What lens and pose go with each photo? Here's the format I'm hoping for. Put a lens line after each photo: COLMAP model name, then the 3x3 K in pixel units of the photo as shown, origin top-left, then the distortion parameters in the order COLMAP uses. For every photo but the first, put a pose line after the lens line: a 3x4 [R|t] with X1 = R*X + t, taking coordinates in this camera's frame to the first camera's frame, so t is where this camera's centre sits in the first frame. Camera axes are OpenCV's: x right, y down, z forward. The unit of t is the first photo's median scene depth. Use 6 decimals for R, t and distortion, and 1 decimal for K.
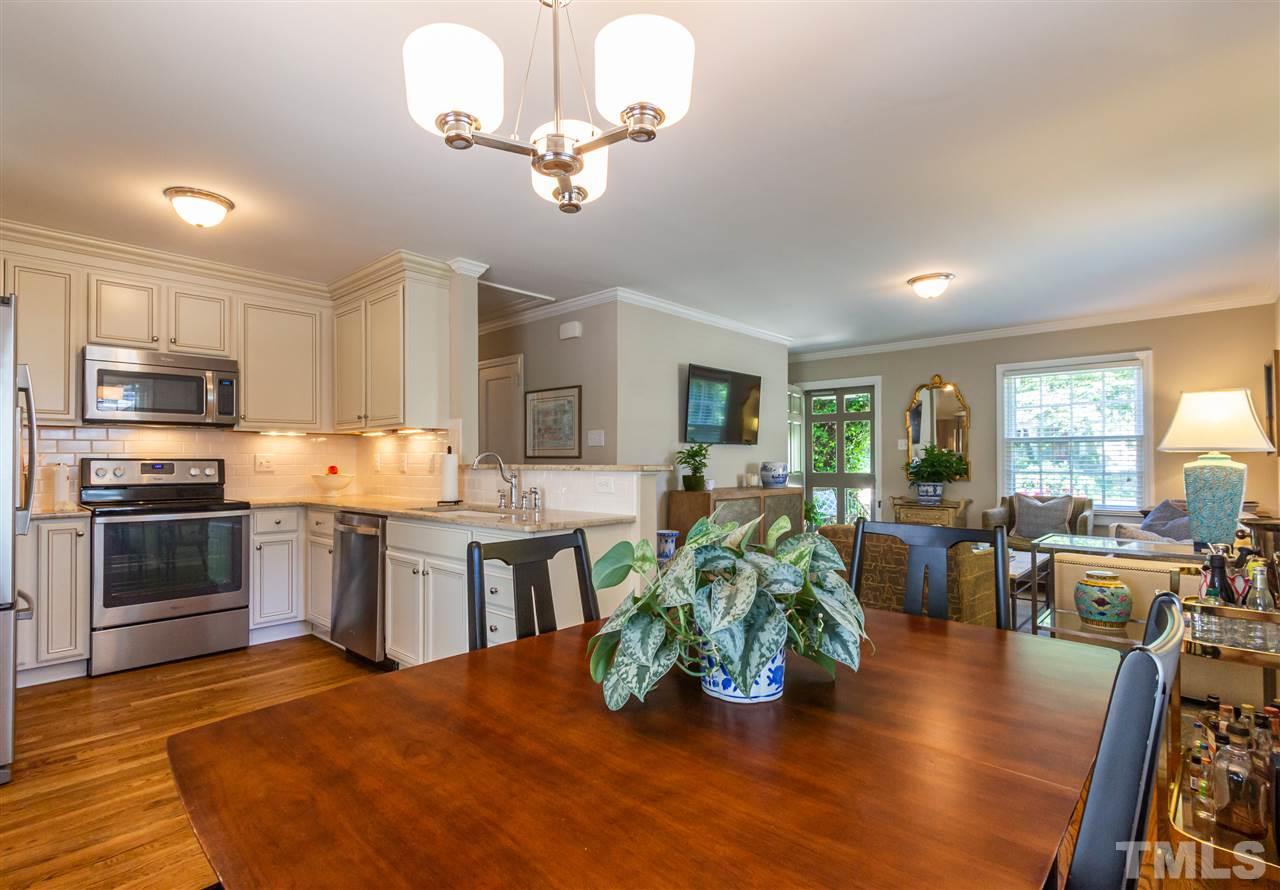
lens RADIAL K [[631.1, 0, 619.0], [0, 631.1, 451.7], [0, 0, 1]] dist [-0.004003, -0.001135]
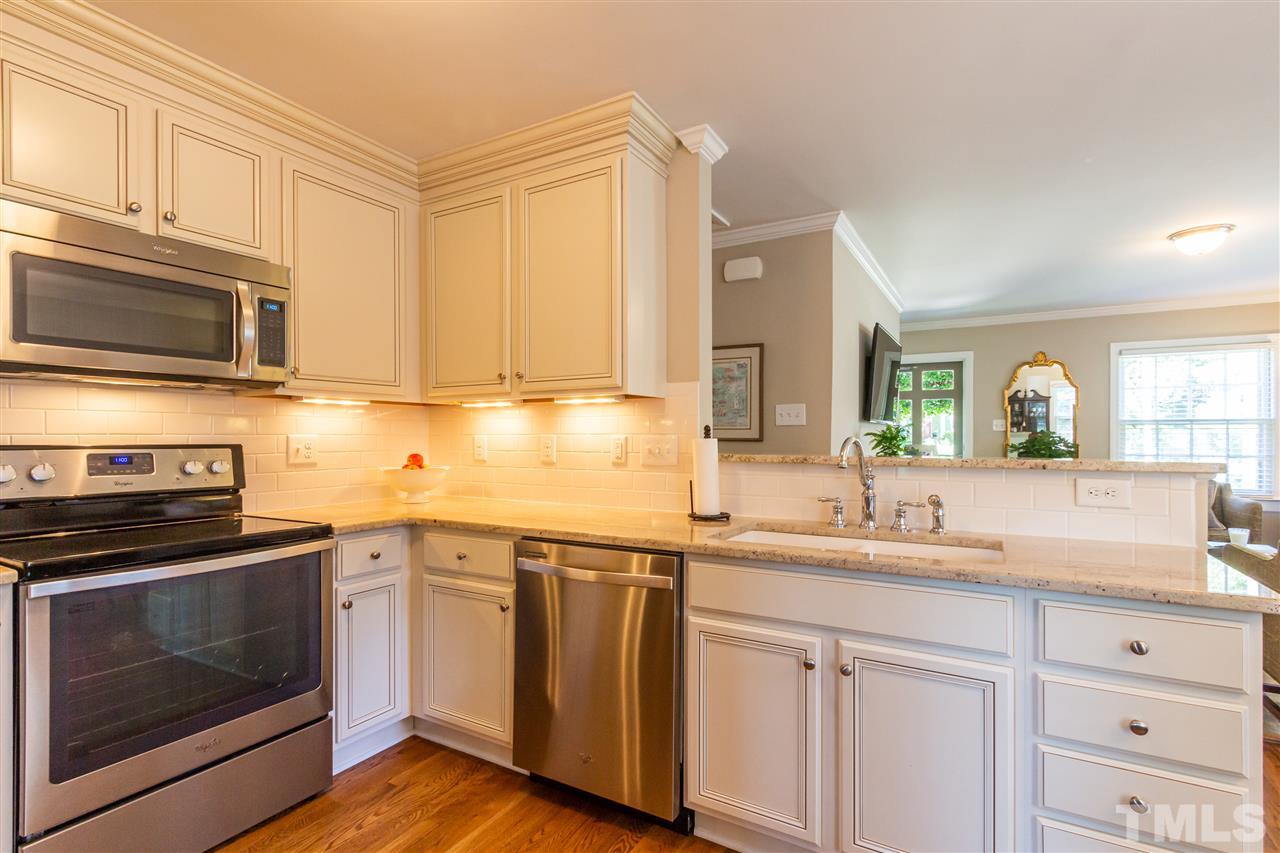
lens RADIAL K [[594.7, 0, 637.1], [0, 594.7, 435.1], [0, 0, 1]] dist [0.000688, 0.000501]
pose [[0.968587, 0.003093, 0.248657, -0.385737], [-0.006218, 0.999911, 0.011783, -0.004795], [-0.248598, -0.012959, 0.968520, 0.363713]]
